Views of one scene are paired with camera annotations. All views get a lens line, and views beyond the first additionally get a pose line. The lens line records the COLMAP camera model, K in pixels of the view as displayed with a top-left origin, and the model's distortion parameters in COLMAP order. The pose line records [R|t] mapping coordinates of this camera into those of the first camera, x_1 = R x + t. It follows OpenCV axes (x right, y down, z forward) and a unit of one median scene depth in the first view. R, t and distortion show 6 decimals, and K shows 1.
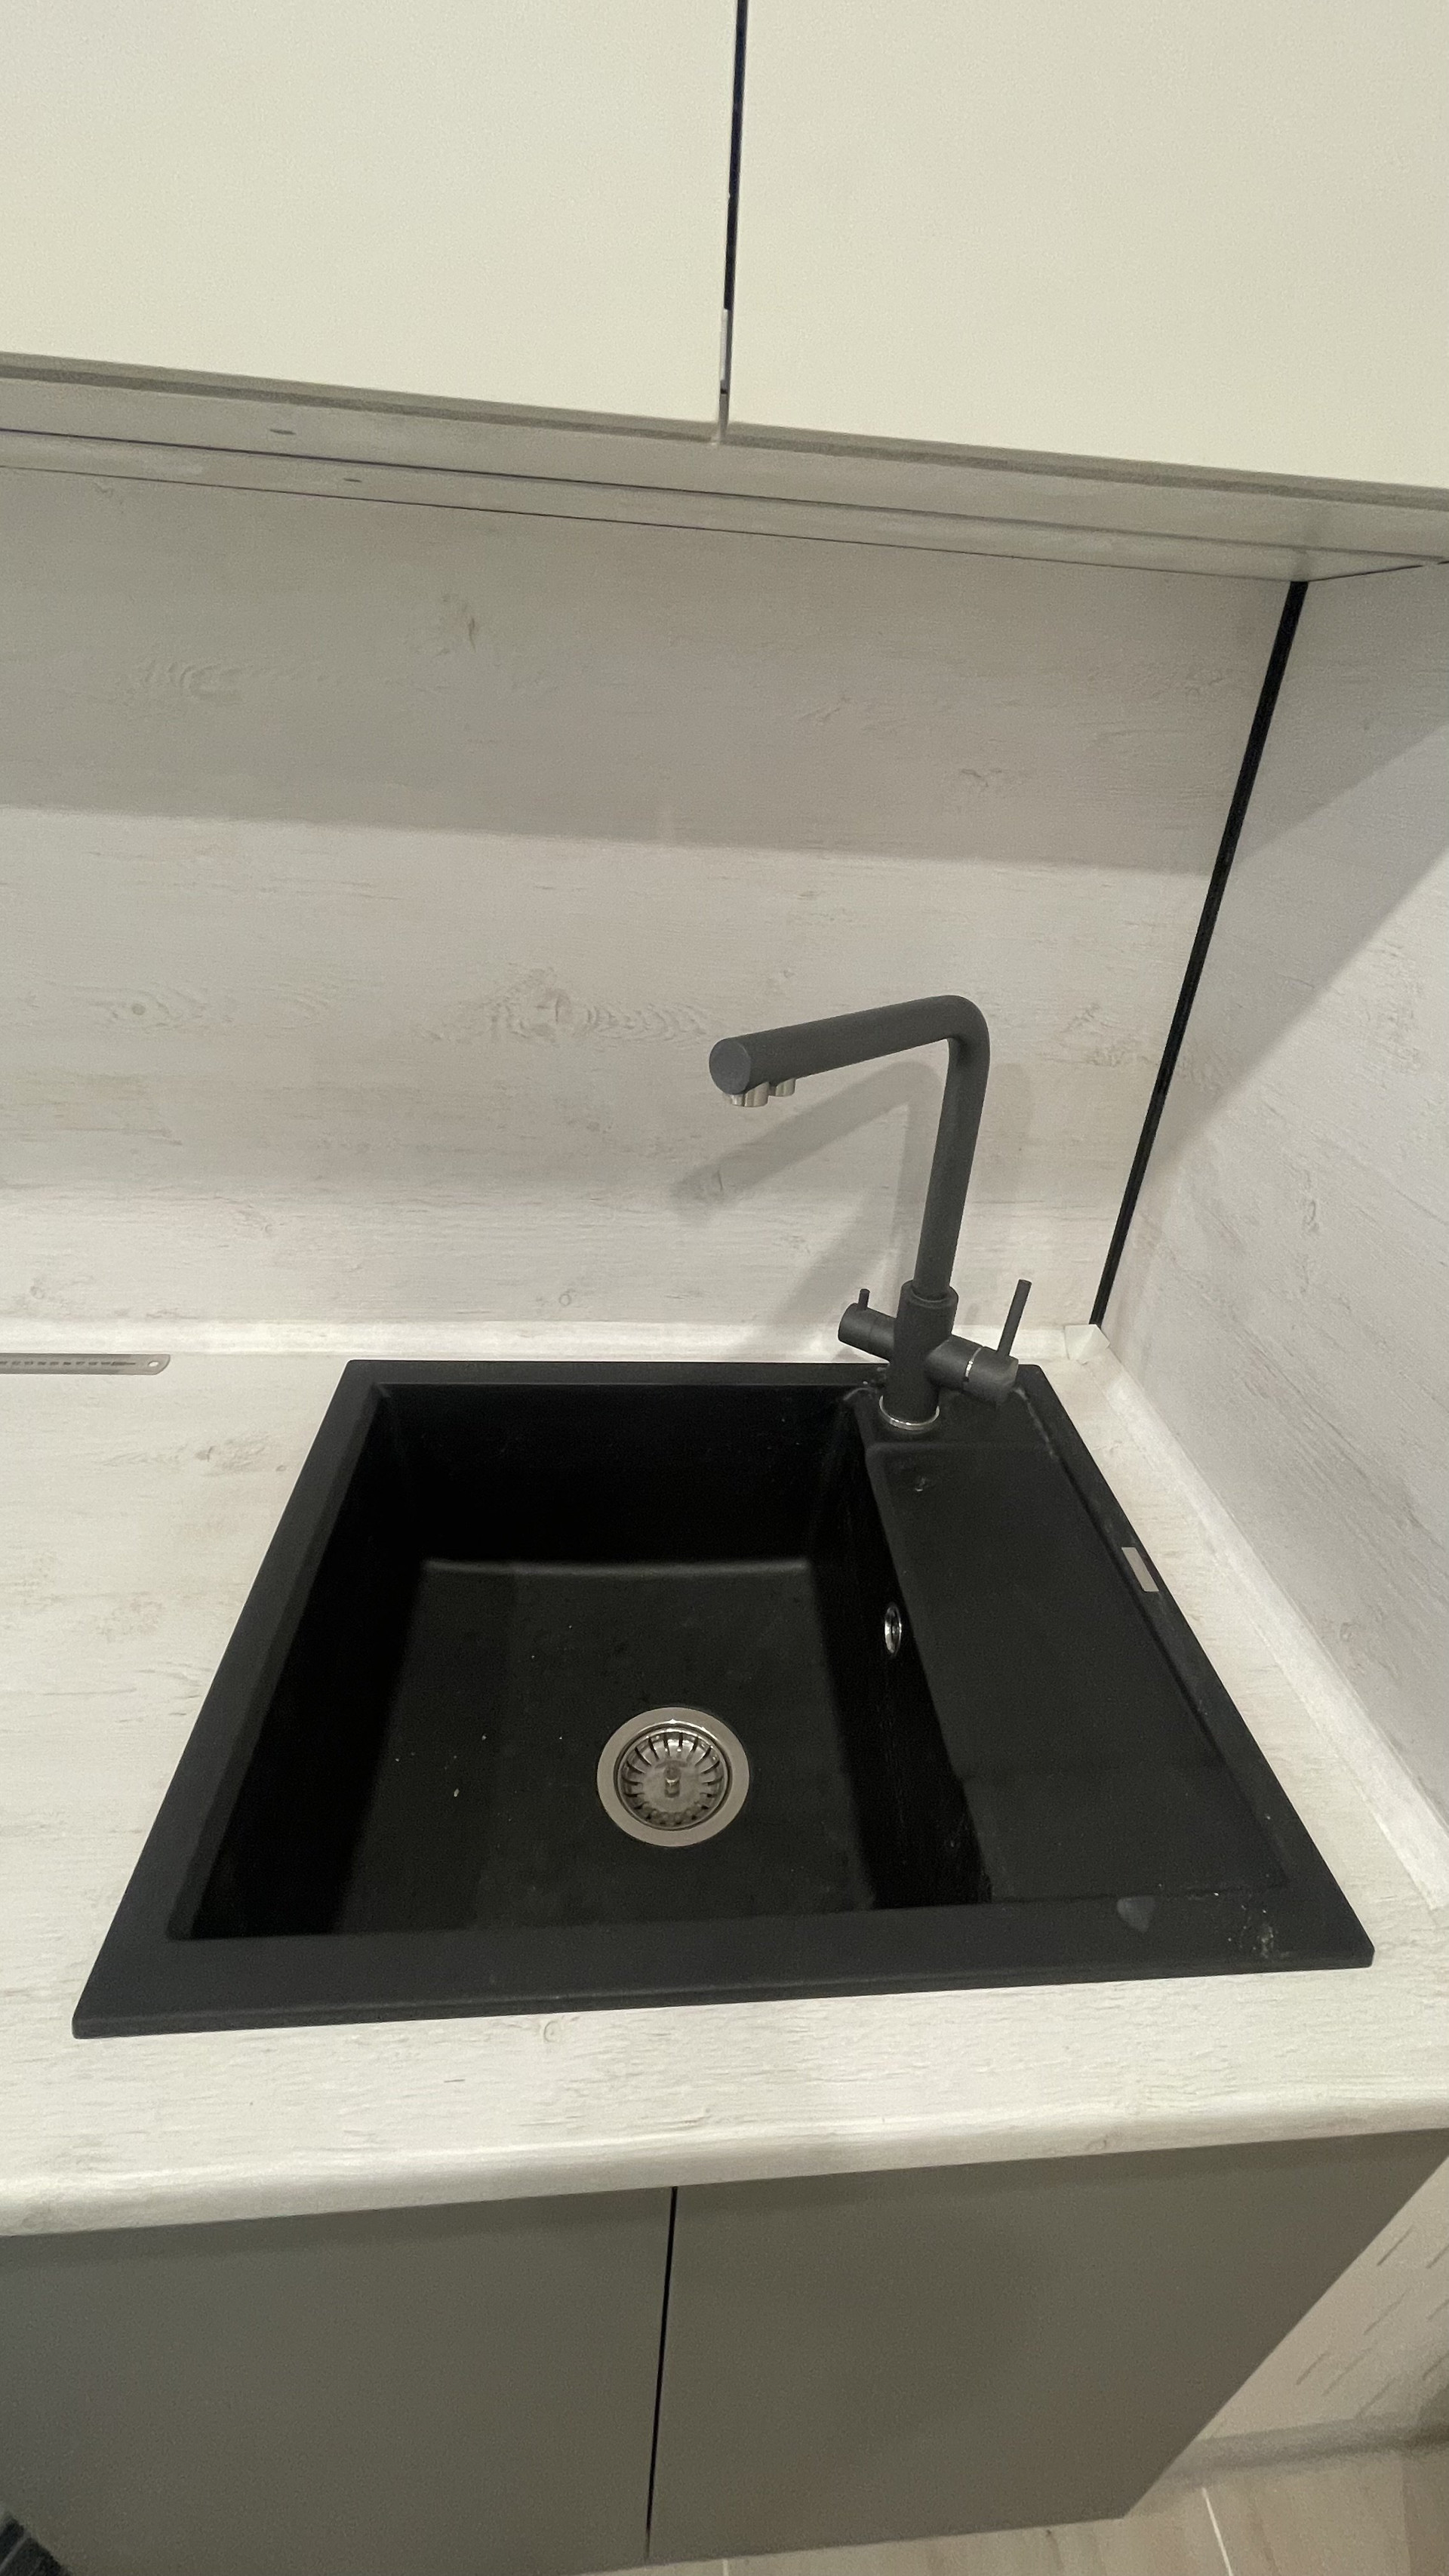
lens RADIAL K [[1040.3, 0, 720.2], [0, 1040.3, 1242.1], [0, 0, 1]] dist [-0.002402, -0.000160]
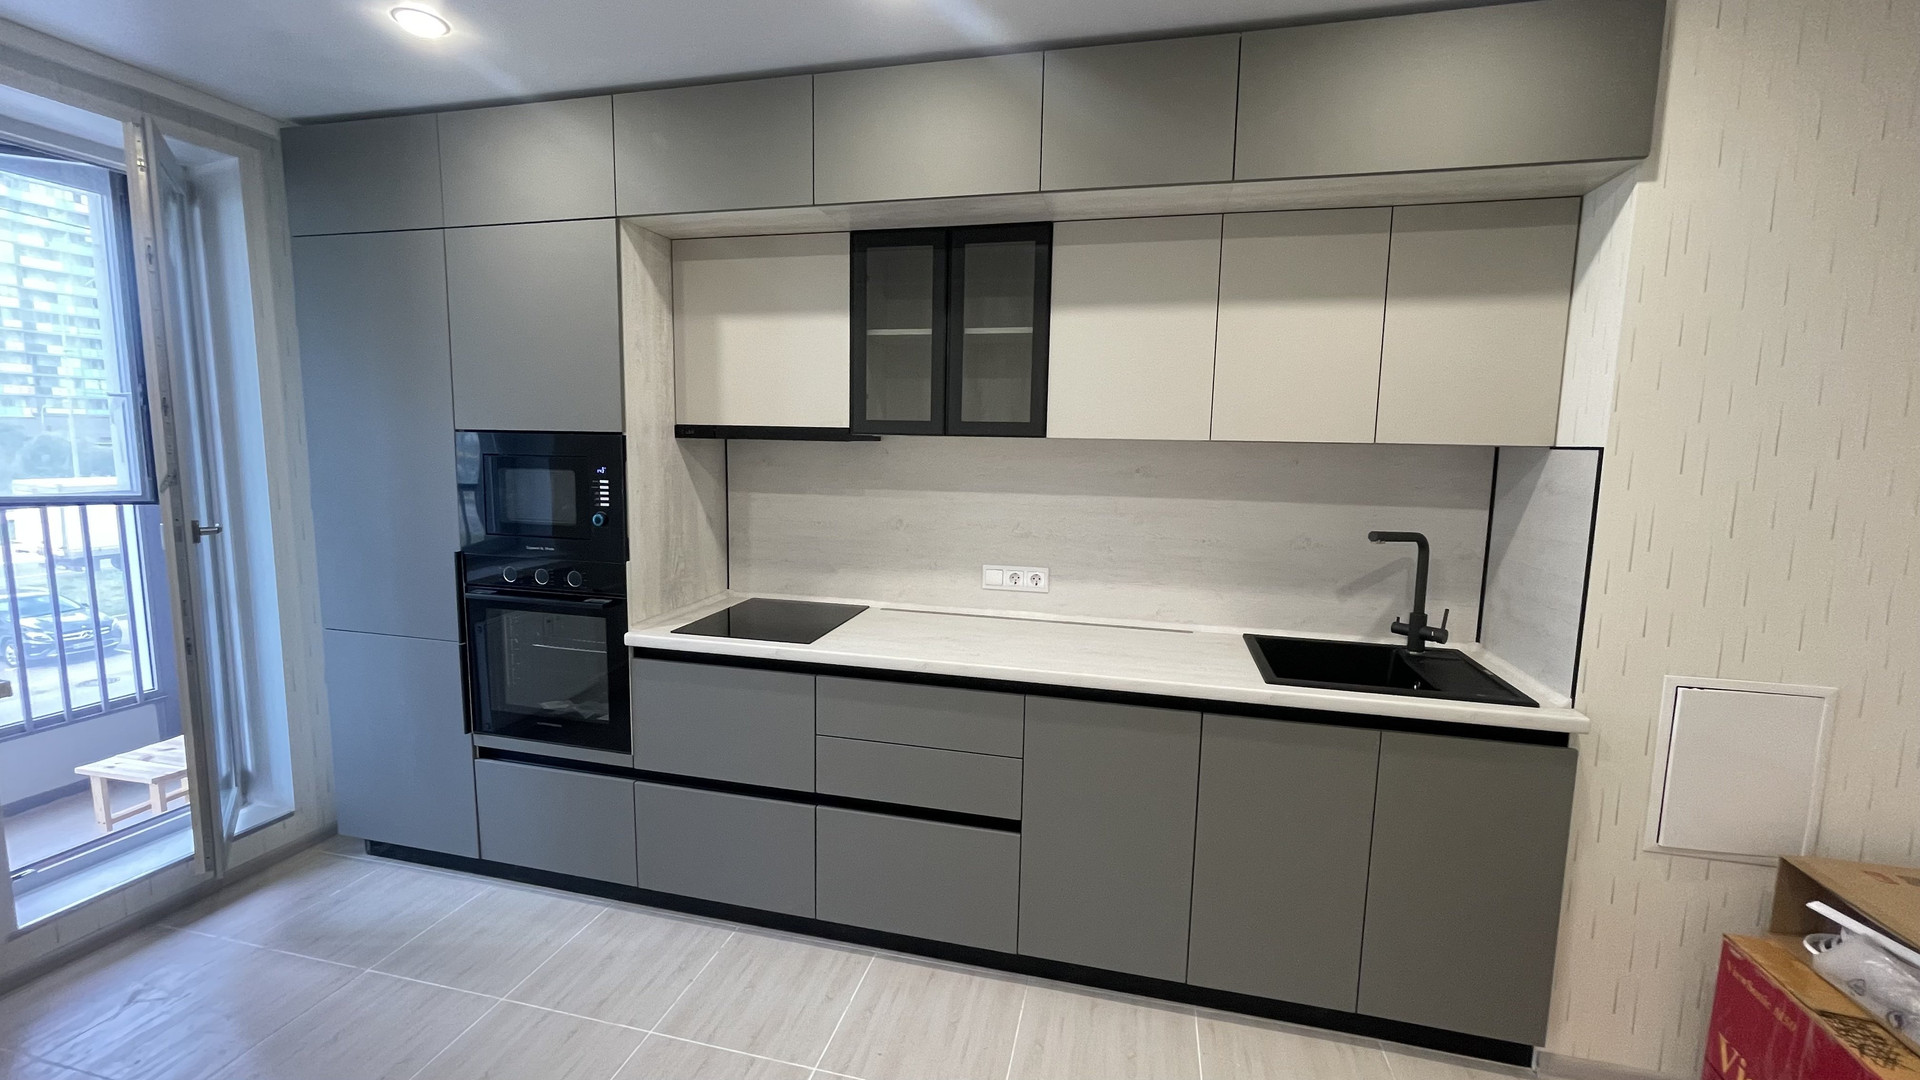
lens RADIAL K [[775.4, 0, 948.6], [0, 775.4, 529.2], [0, 0, 1]] dist [-0.002402, -0.000160]
pose [[0.949695, -0.000620, -0.313176, -0.524467], [-0.124823, 0.916387, -0.380335, 1.028410], [0.287227, 0.400293, 0.870210, -2.004621]]
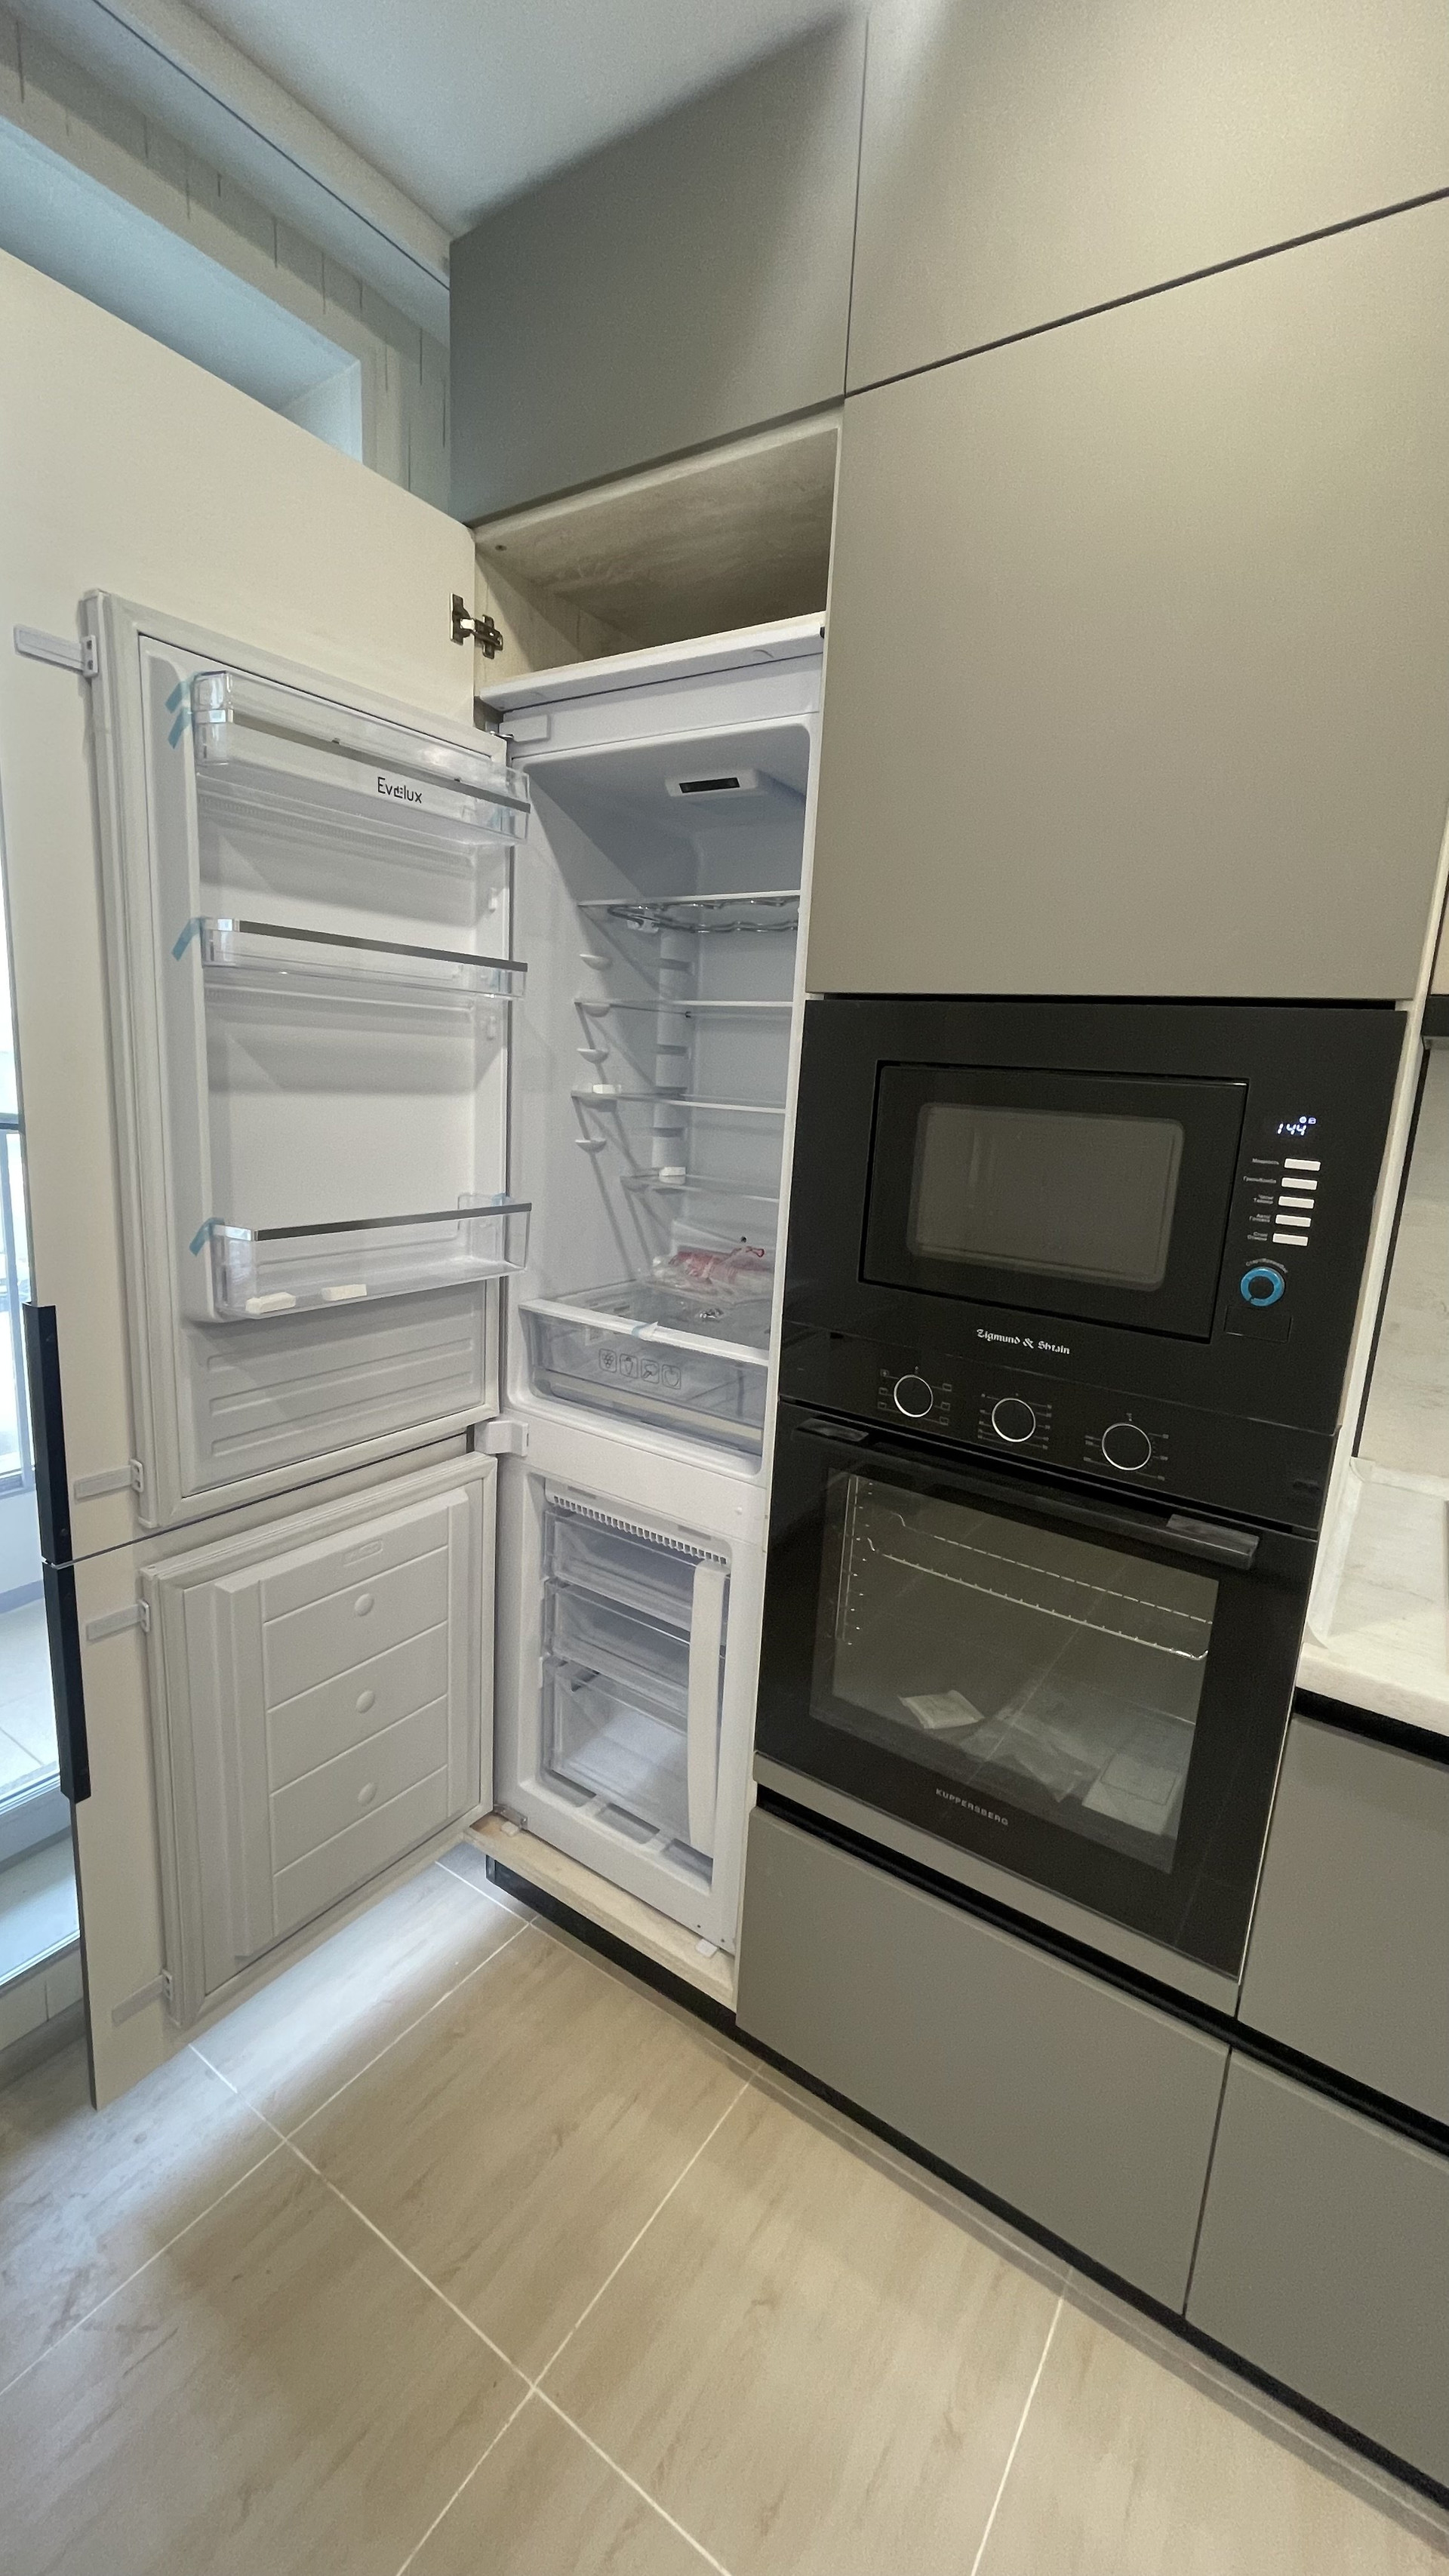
lens RADIAL K [[1040.3, 0, 742.0], [0, 1040.3, 1271.6], [0, 0, 1]] dist [-0.002402, -0.000160]
pose [[0.786476, 0.109274, -0.607877, -2.398077], [-0.319750, 0.914097, -0.249374, 0.542464], [0.528408, 0.390495, 0.753856, -1.119571]]
